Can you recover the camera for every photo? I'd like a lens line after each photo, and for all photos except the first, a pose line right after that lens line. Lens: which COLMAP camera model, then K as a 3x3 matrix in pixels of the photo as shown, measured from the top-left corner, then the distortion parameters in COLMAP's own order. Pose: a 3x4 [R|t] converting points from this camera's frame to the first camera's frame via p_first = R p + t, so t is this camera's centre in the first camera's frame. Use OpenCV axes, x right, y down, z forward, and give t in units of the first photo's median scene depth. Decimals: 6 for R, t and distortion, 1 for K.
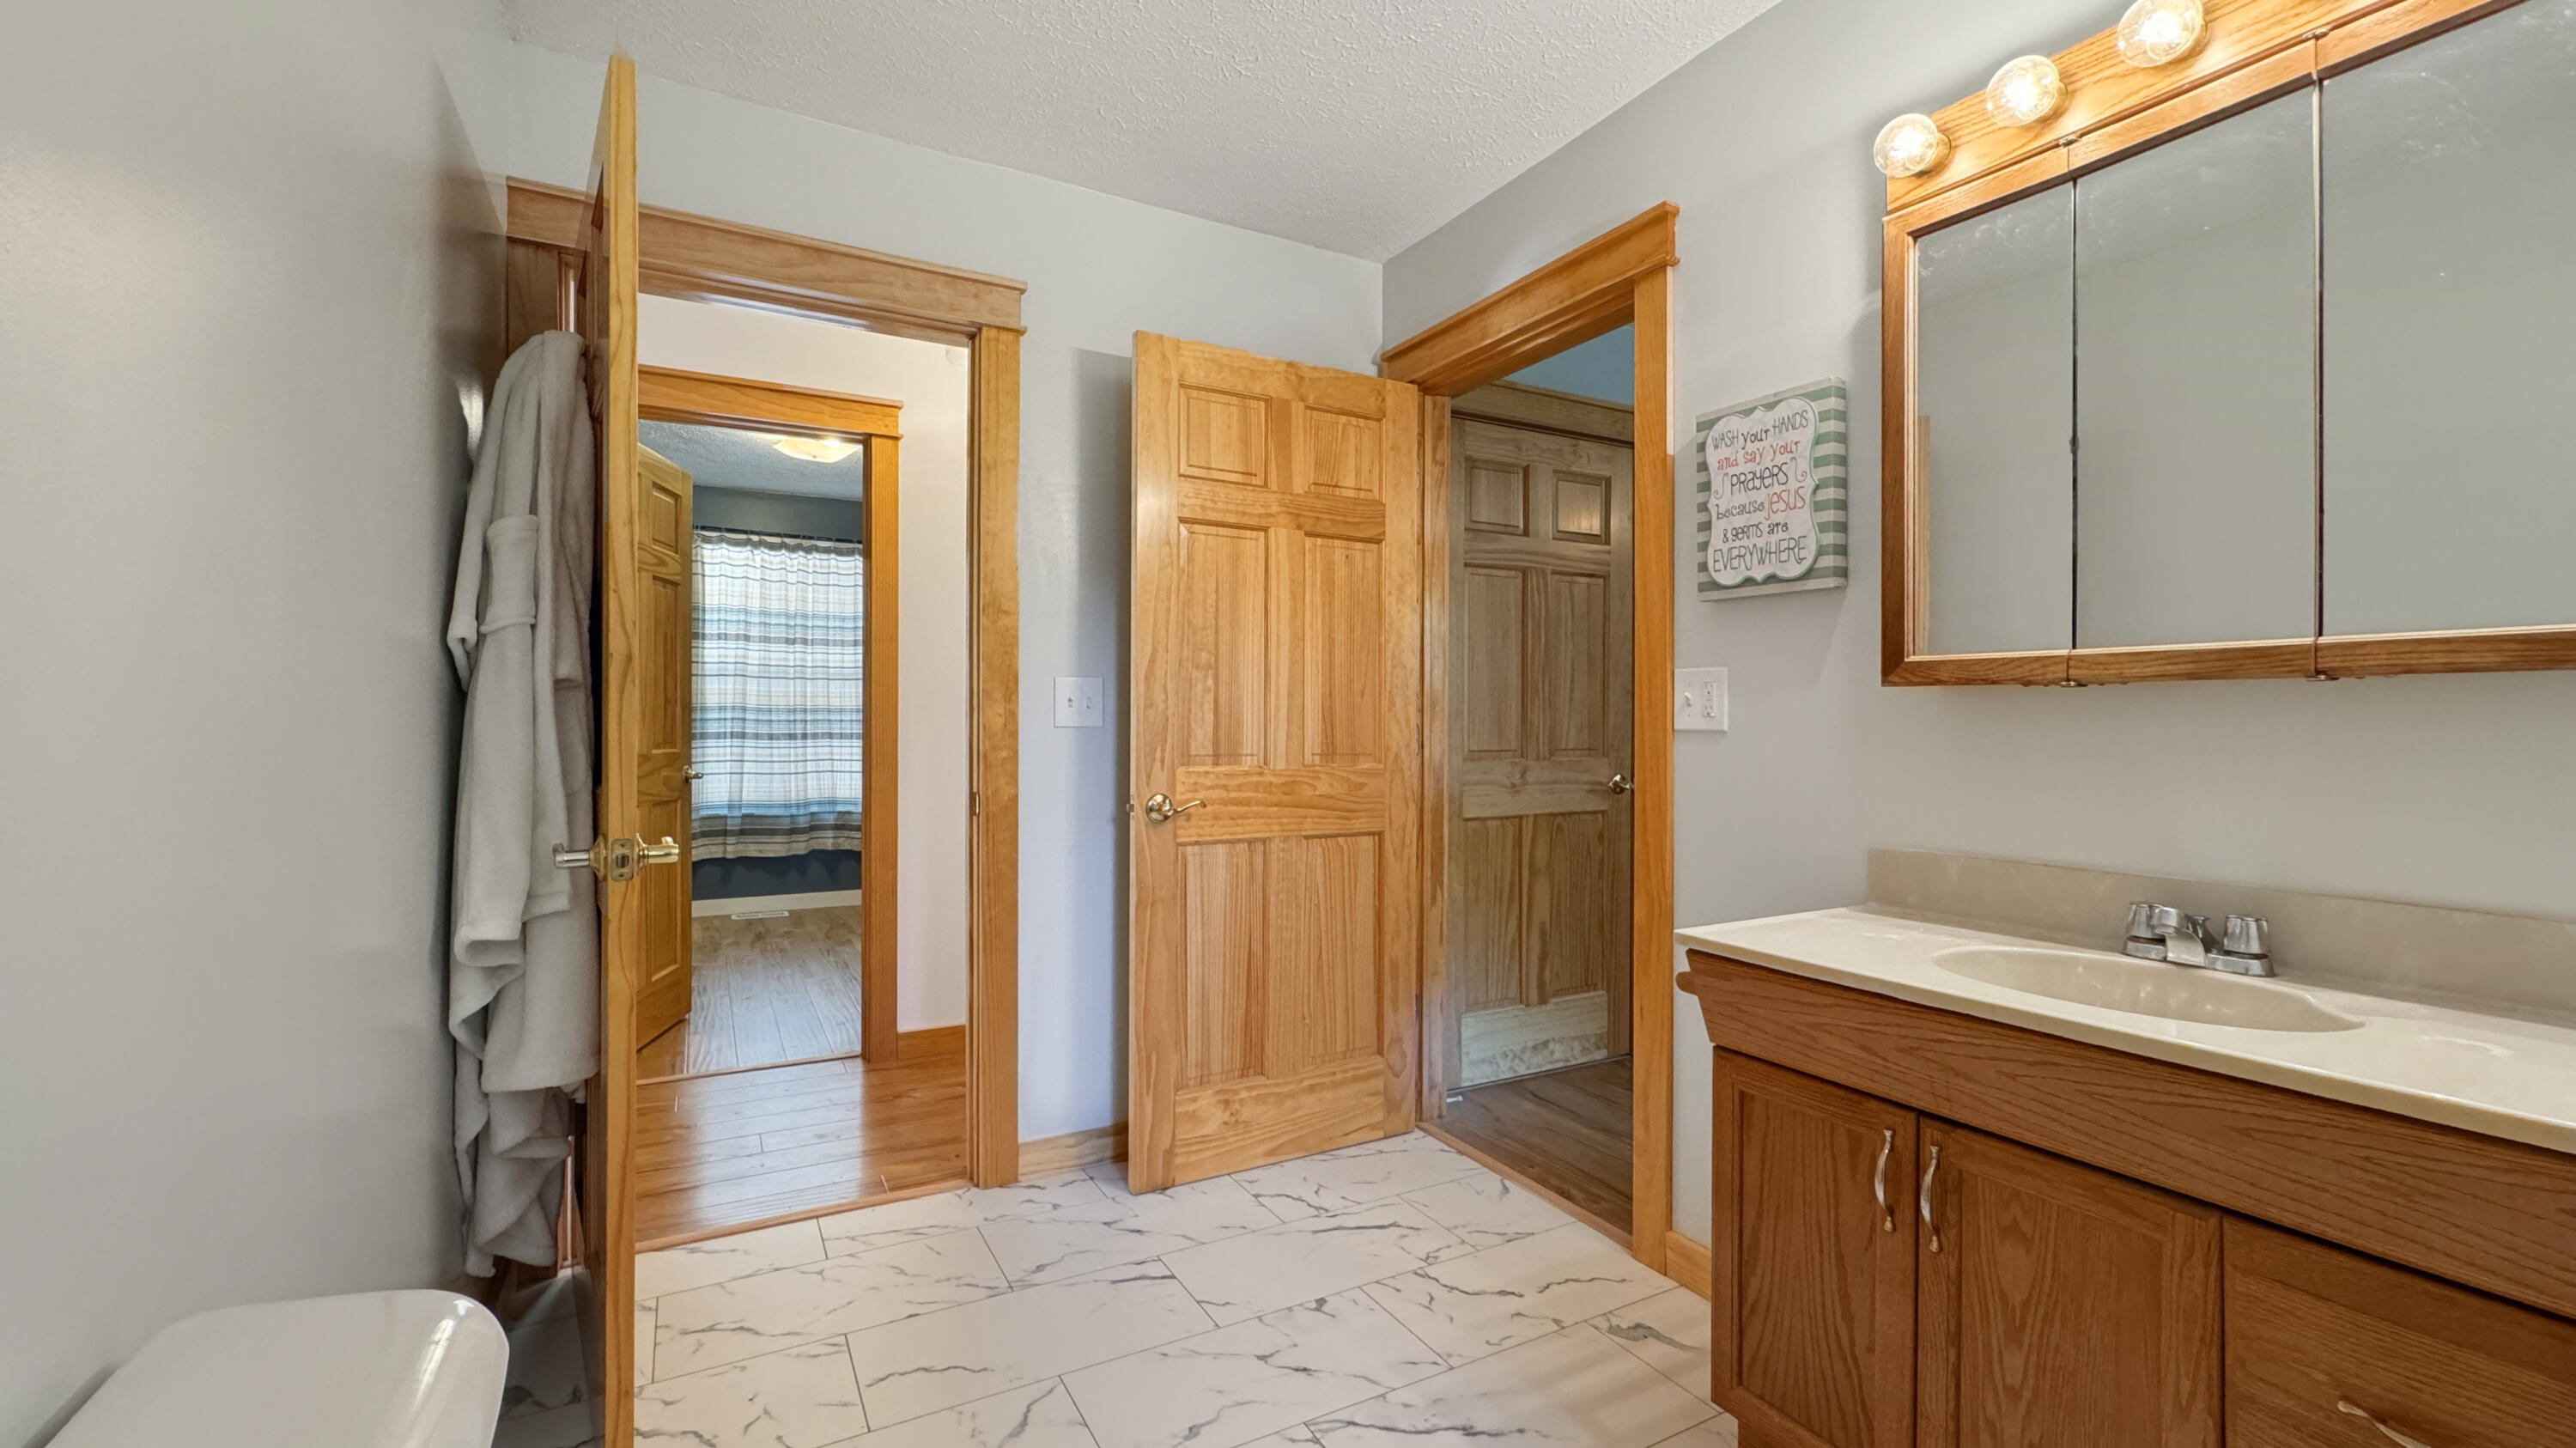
lens RADIAL K [[1032.9, 0, 1288.0], [0, 1032.9, 724.0], [0, 0, 1]] dist [-0.000746, -0.000052]
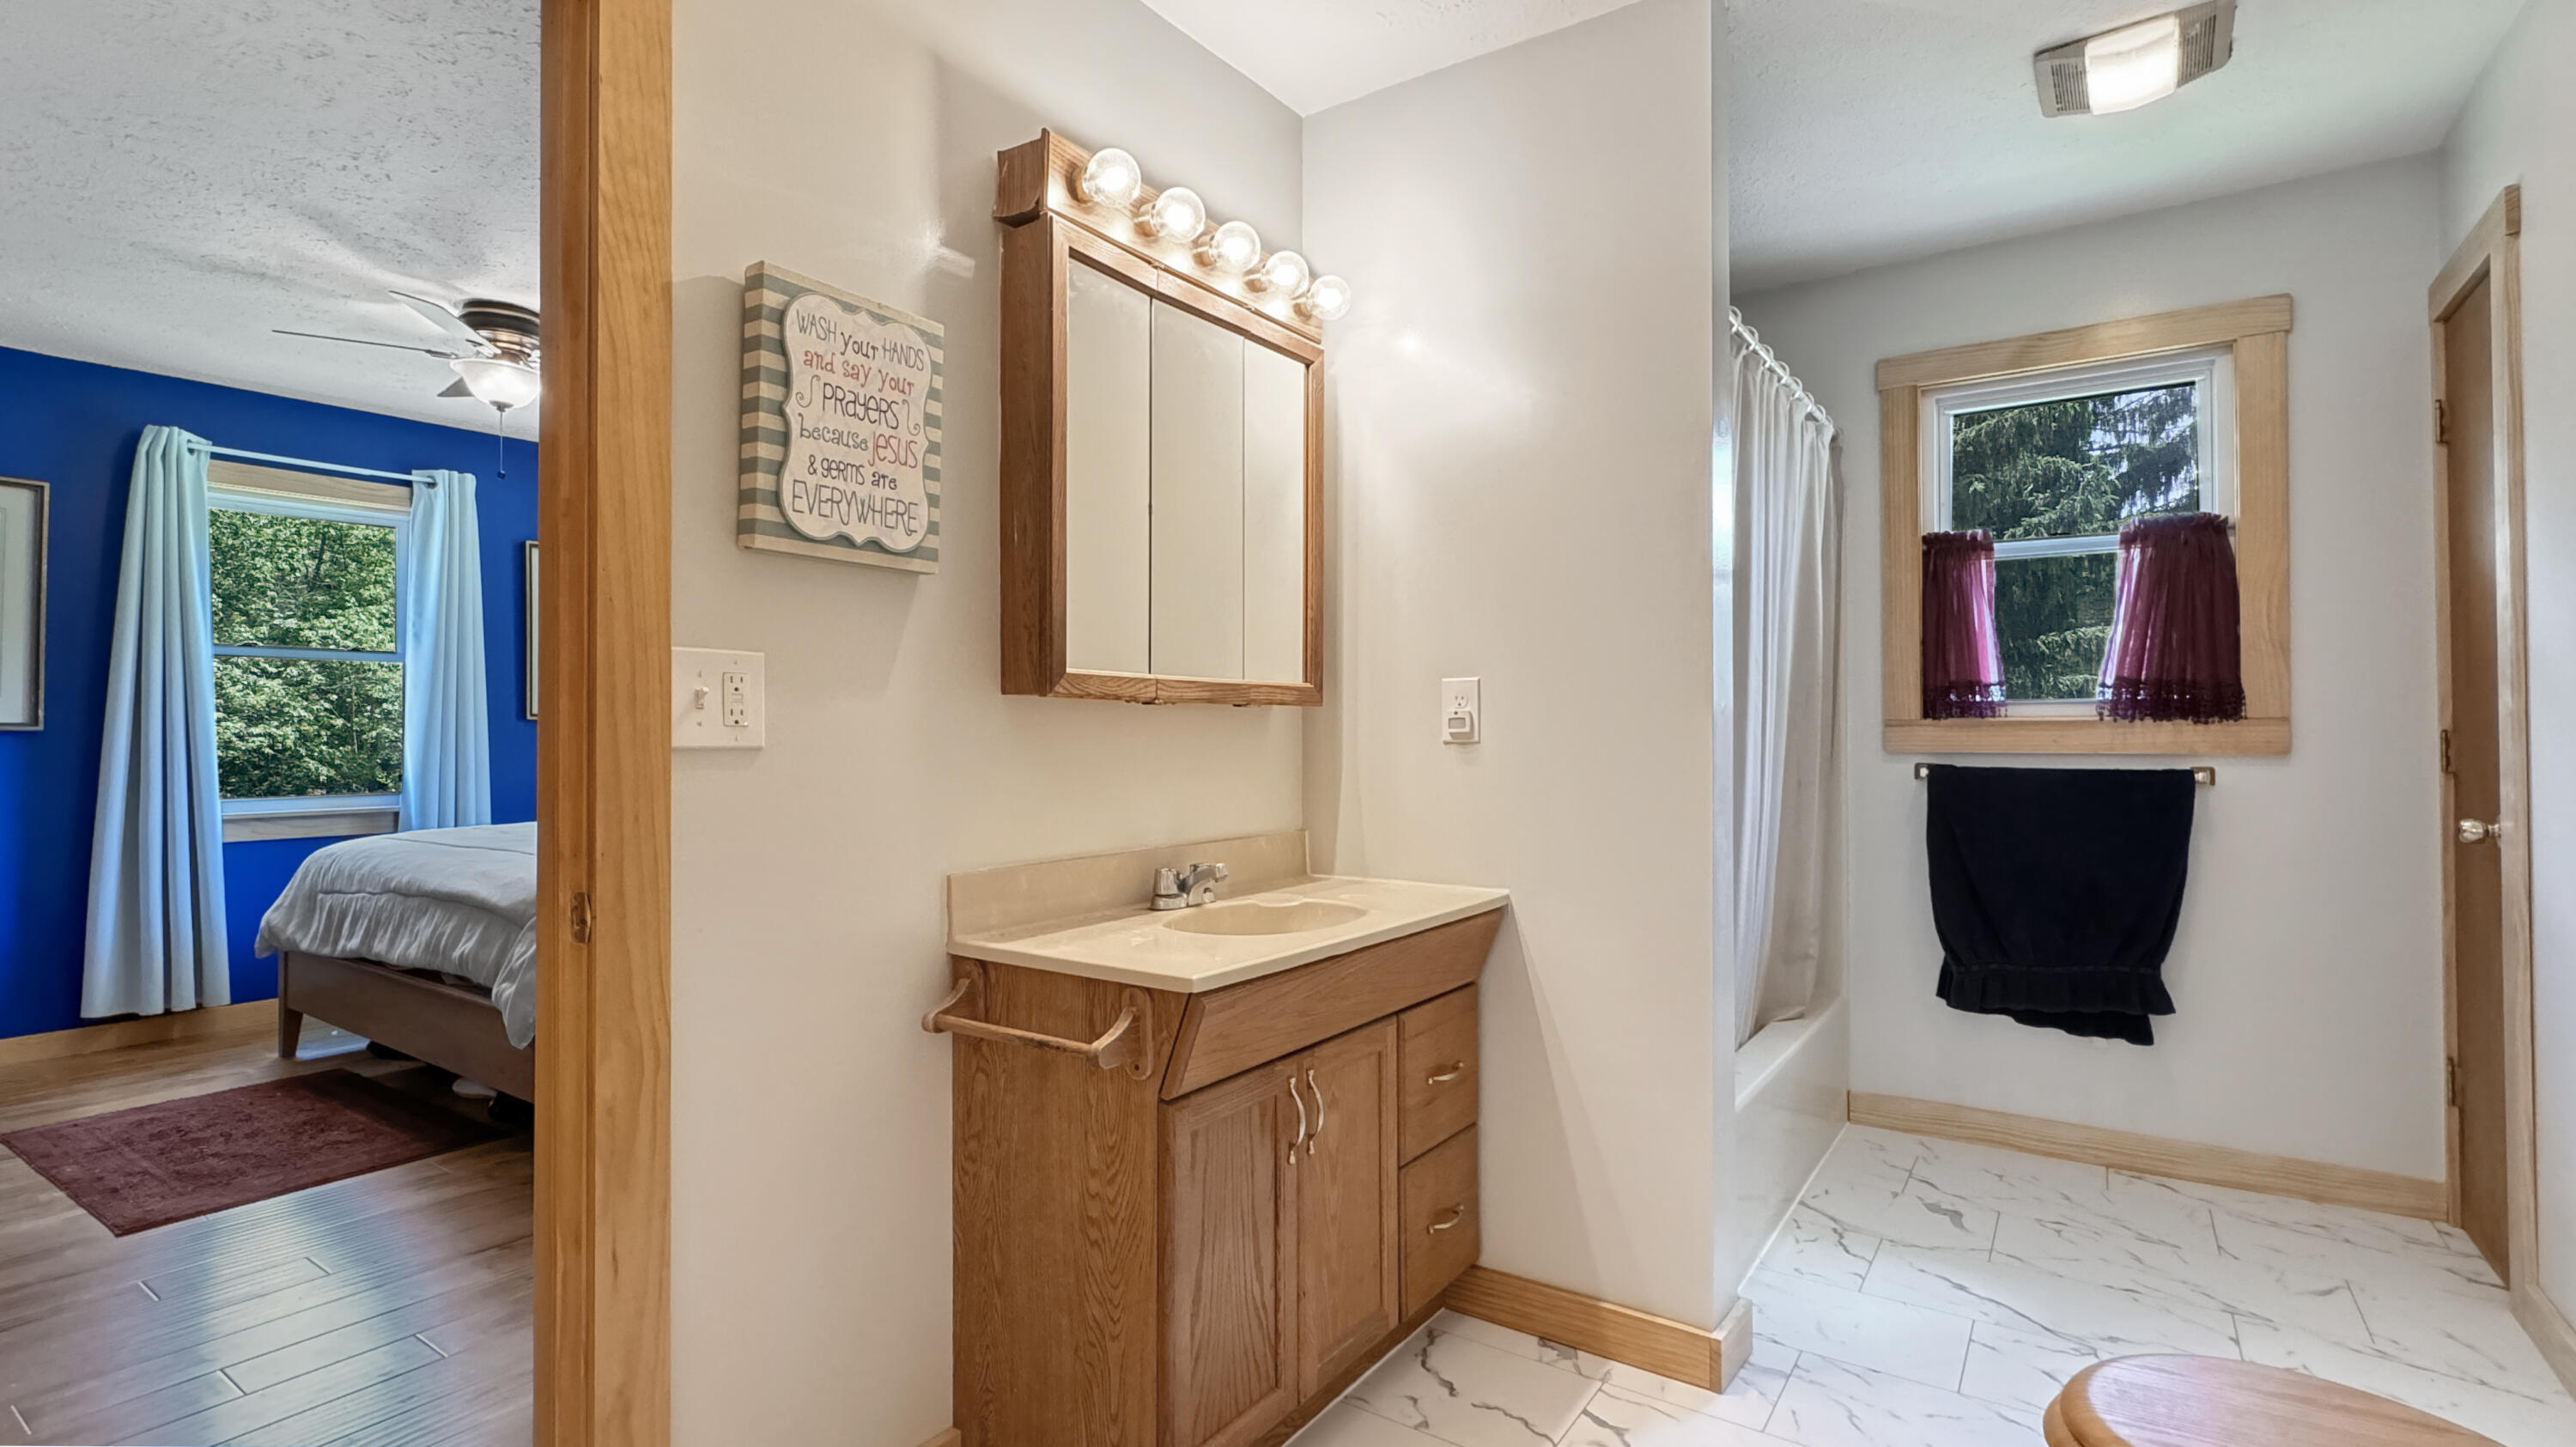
lens RADIAL K [[1191.8, 0, 1297.0], [0, 1191.8, 723.9], [0, 0, 1]] dist [-0.002235, -0.000837]
pose [[-0.432301, 0.006607, 0.901705, -0.450899], [0.003260, 0.999978, -0.005764, -0.003529], [-0.901724, 0.000447, -0.432313, 1.095769]]
